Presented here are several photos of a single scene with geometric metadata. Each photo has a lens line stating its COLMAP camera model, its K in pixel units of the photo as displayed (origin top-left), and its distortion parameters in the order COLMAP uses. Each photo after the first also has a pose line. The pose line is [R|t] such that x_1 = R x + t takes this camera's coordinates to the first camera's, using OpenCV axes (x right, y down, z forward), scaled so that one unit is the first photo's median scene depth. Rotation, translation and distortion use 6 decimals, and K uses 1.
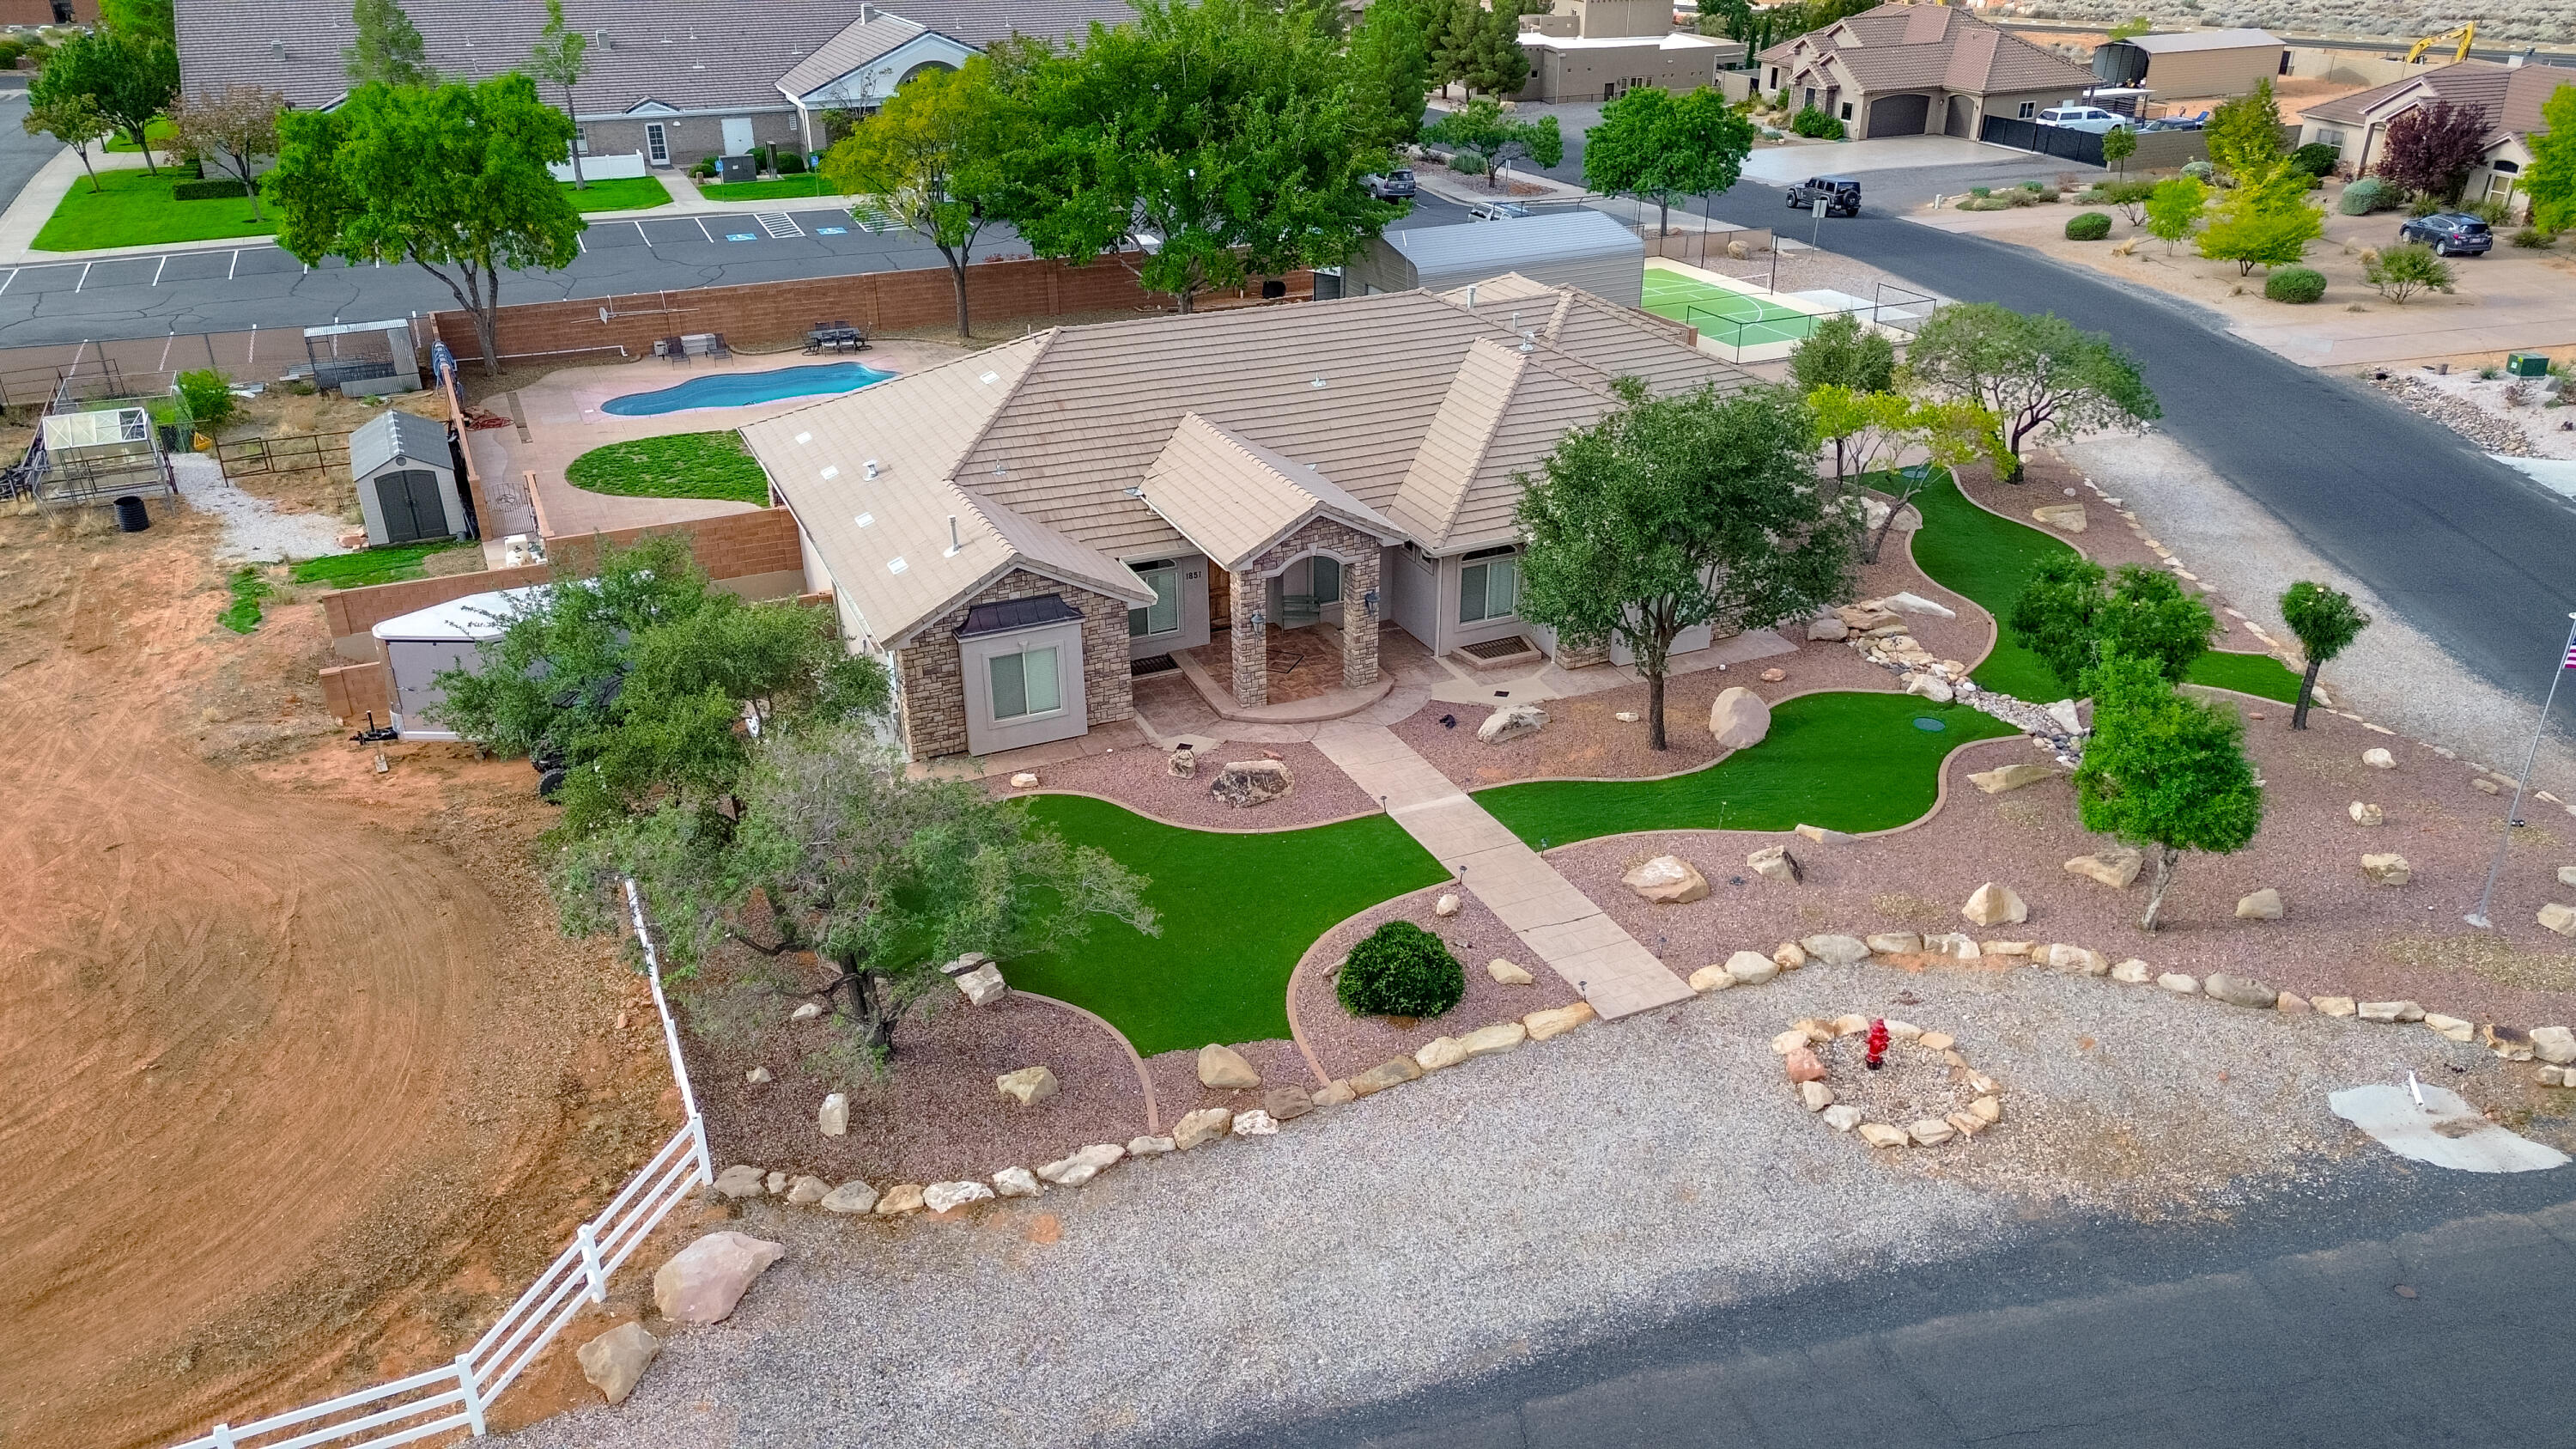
lens RADIAL K [[1825.5, 0, 1289.3], [0, 1825.5, 717.3], [0, 0, 1]] dist [0.060883, -0.039826]
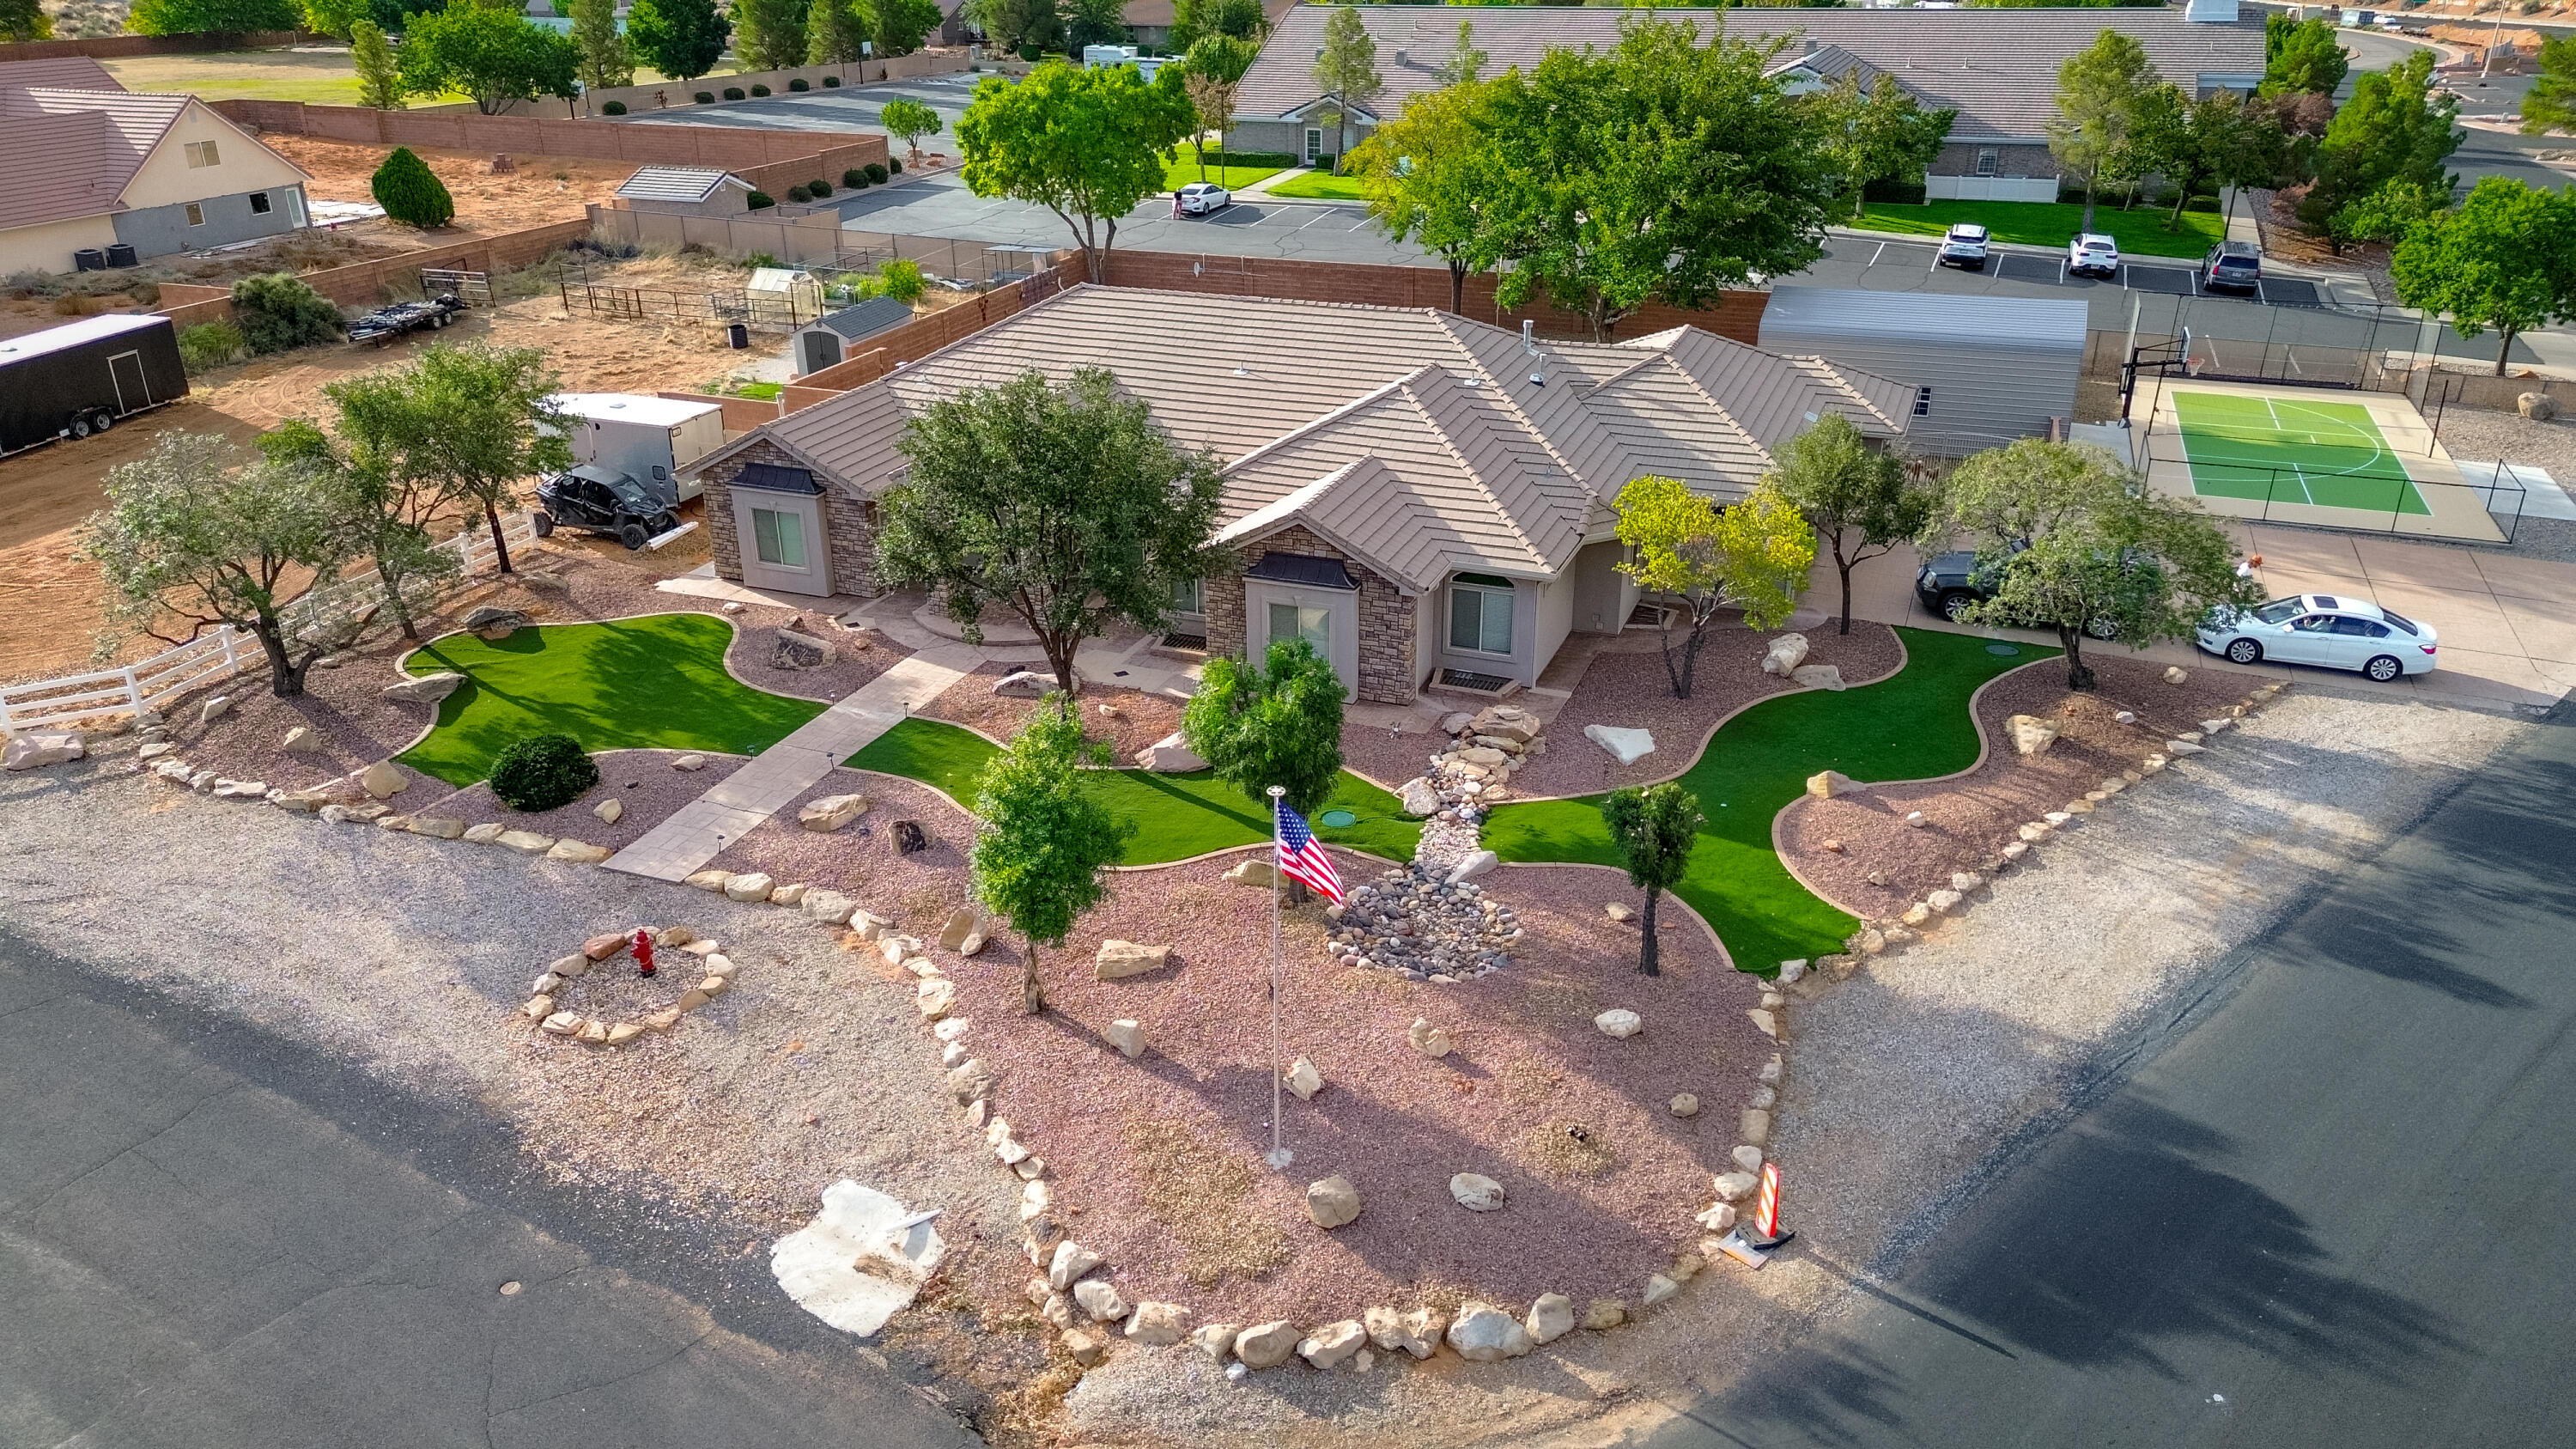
lens RADIAL K [[1825.5, 0, 1283.8], [0, 1825.5, 732.4], [0, 0, 1]] dist [0.060883, -0.039826]
pose [[0.696193, 0.293848, -0.654958, 0.710743], [-0.305903, 0.946835, 0.099637, -0.092506], [0.649415, 0.130987, 0.749068, 0.249591]]
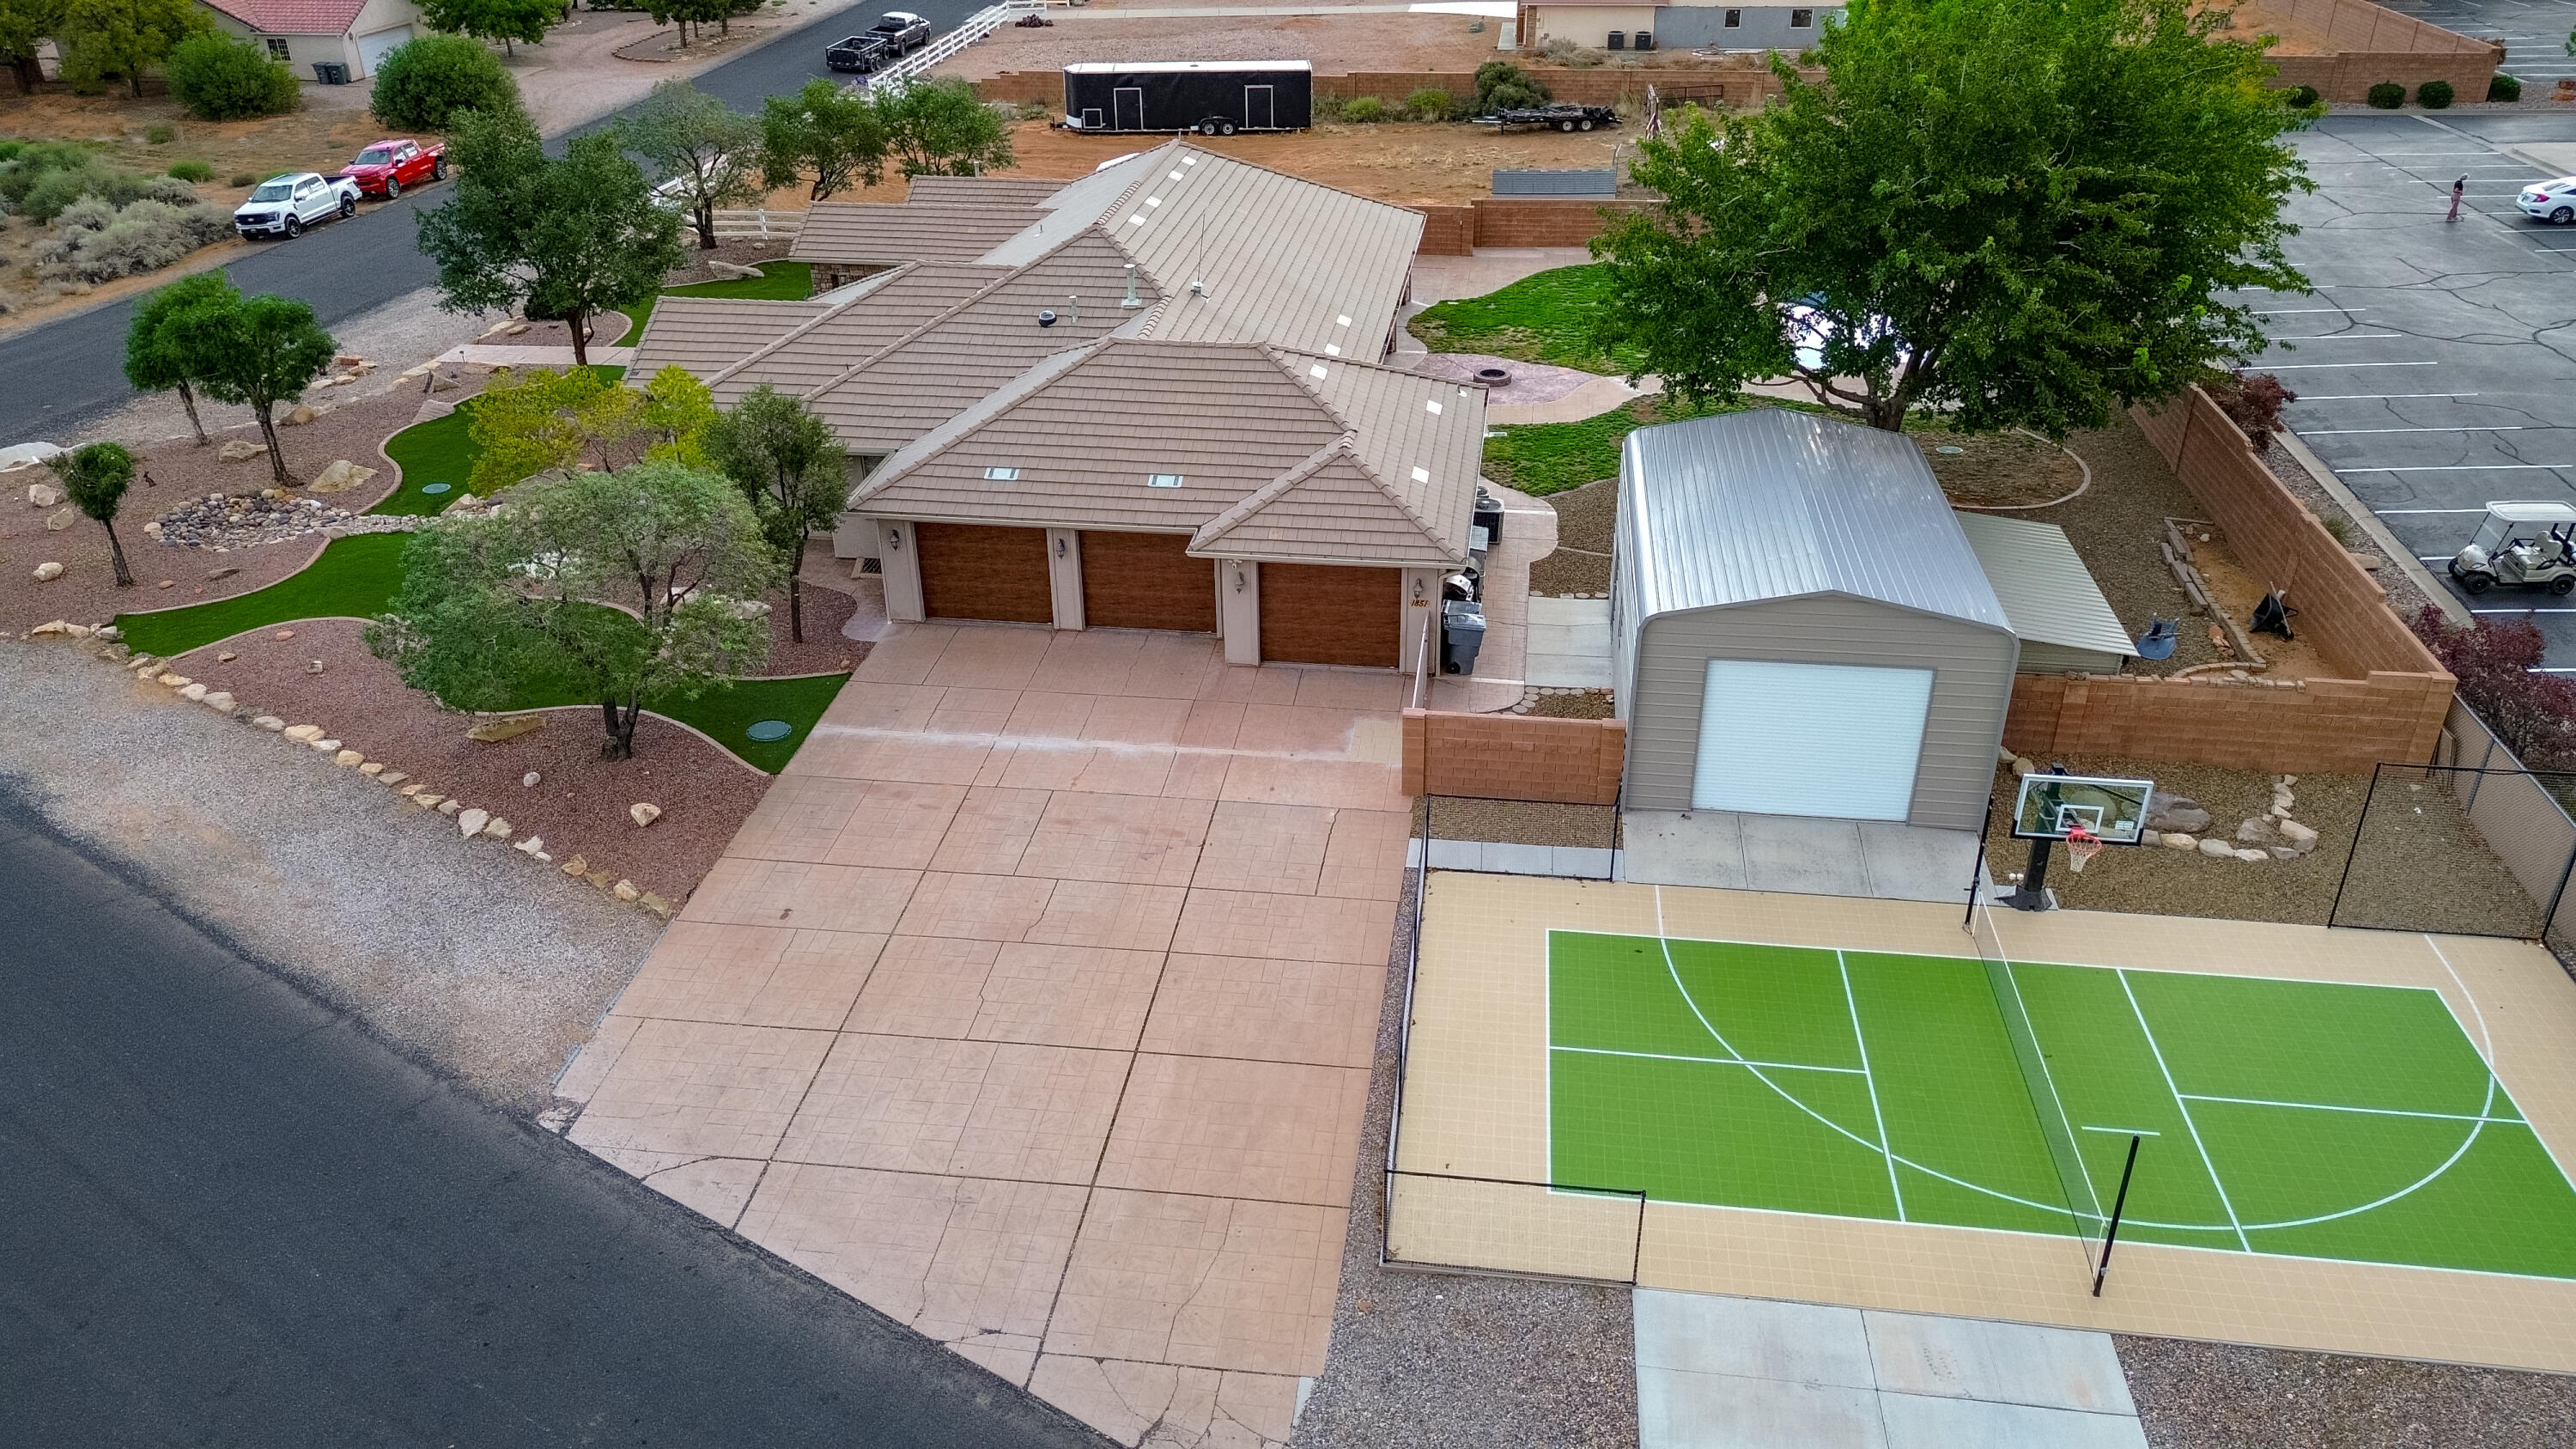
lens RADIAL K [[1825.5, 0, 1301.0], [0, 1825.5, 710.6], [0, 0, 1]] dist [0.060883, -0.039826]
pose [[-0.538558, 0.403702, -0.739581, 0.782687], [-0.354014, 0.688103, 0.633394, -0.670479], [0.764610, 0.602942, -0.227667, 1.408057]]
